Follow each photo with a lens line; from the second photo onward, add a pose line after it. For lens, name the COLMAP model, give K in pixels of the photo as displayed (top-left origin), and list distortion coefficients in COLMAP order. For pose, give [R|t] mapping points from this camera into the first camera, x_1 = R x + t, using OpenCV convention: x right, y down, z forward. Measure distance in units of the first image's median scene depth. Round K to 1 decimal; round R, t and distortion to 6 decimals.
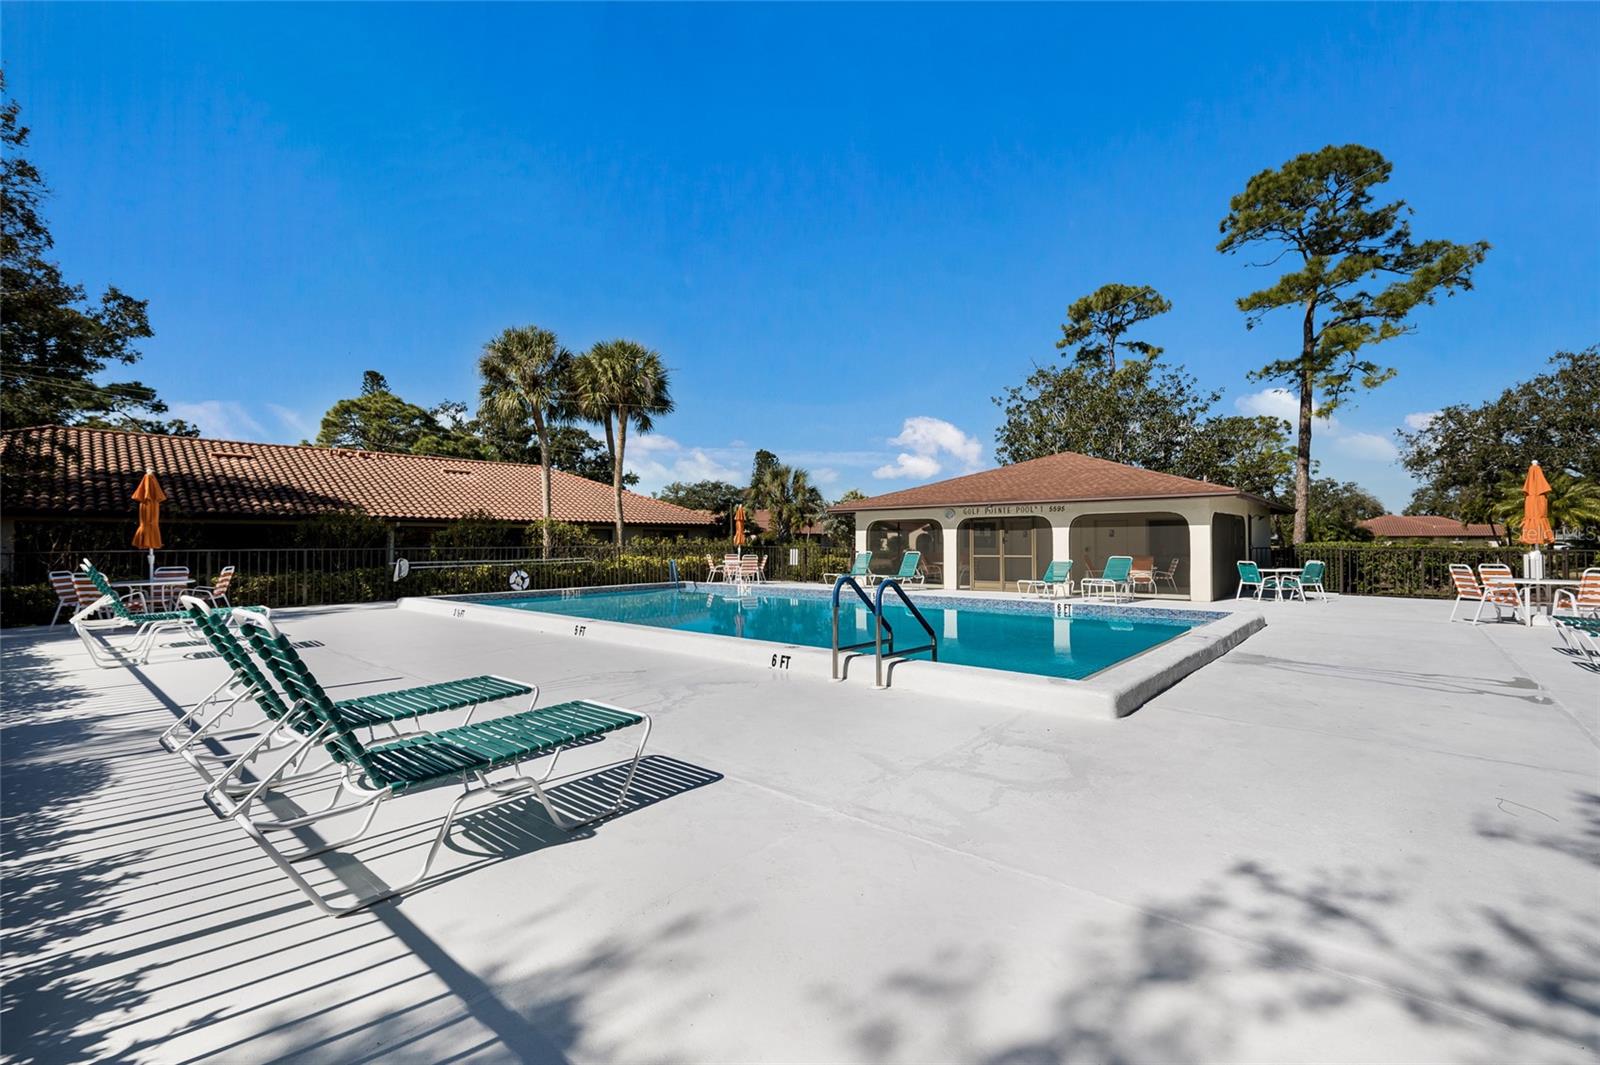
lens RADIAL K [[665.0, 0, 805.6], [0, 665.0, 534.0], [0, 0, 1]] dist [0.004149, 0.000736]
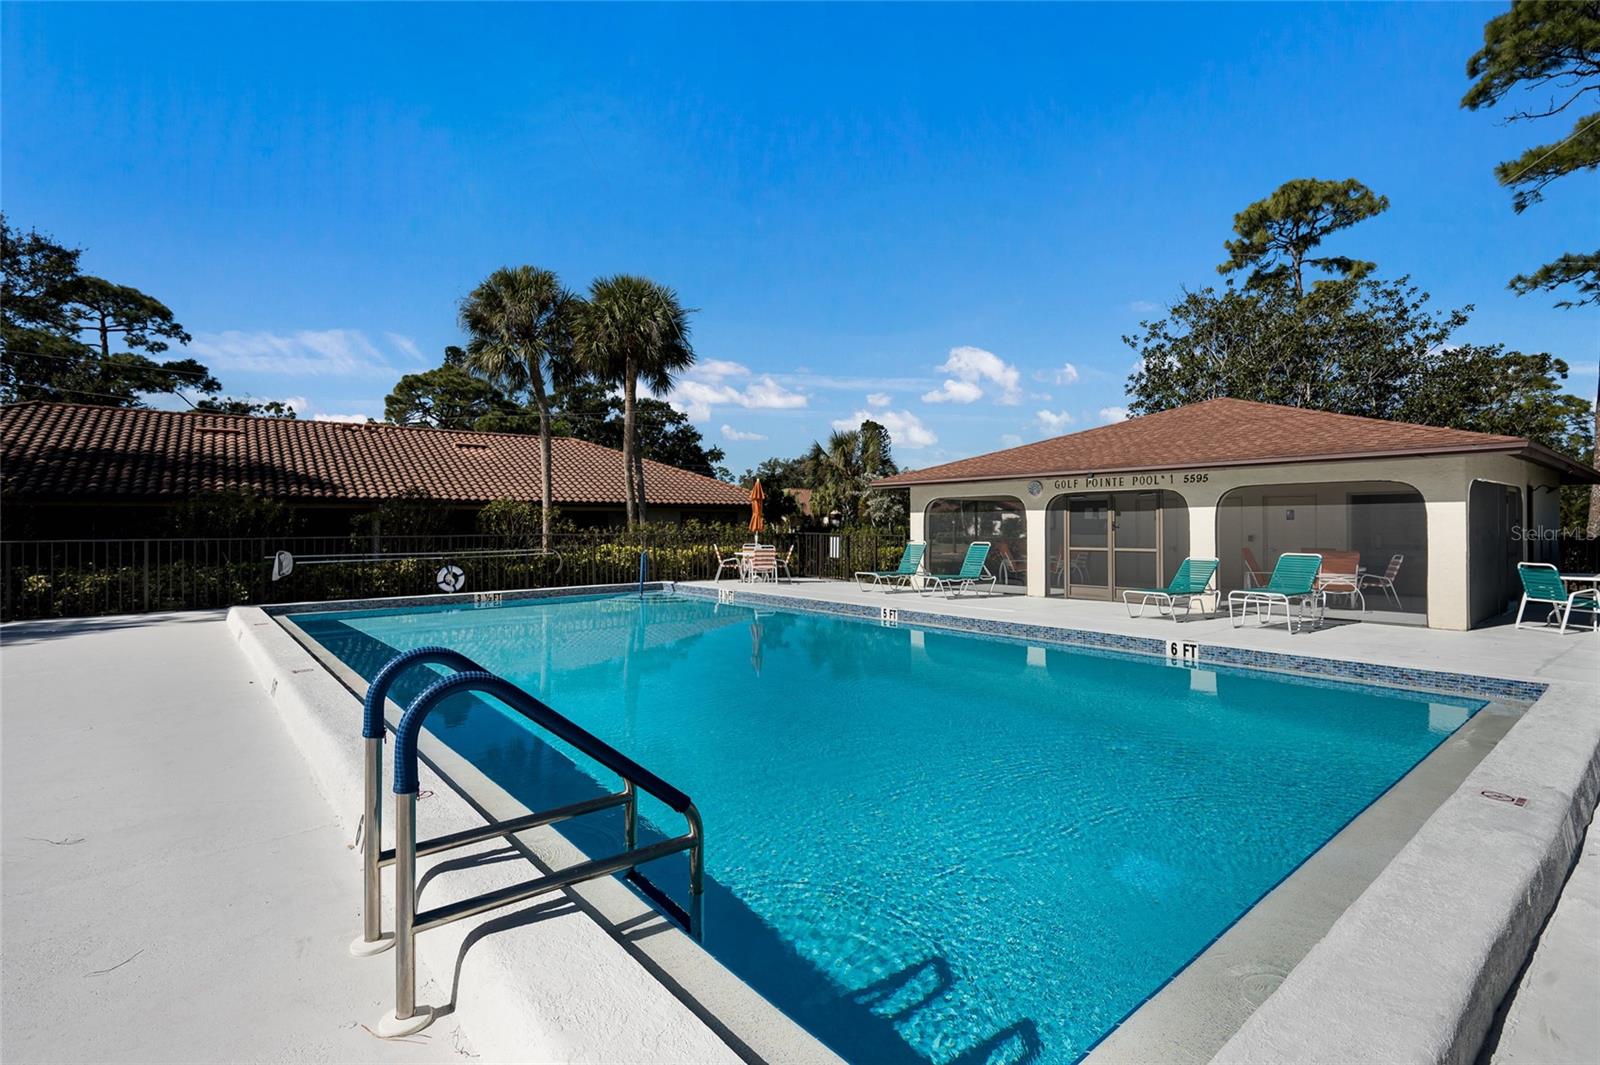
lens RADIAL K [[757.8, 0, 790.2], [0, 757.8, 521.2], [0, 0, 1]] dist [0.008119, 0.000468]
pose [[0.987286, -0.002005, -0.158941, 0.066008], [0.003171, 0.999970, 0.007083, -0.001391], [0.158922, -0.007497, 0.987263, 0.127997]]
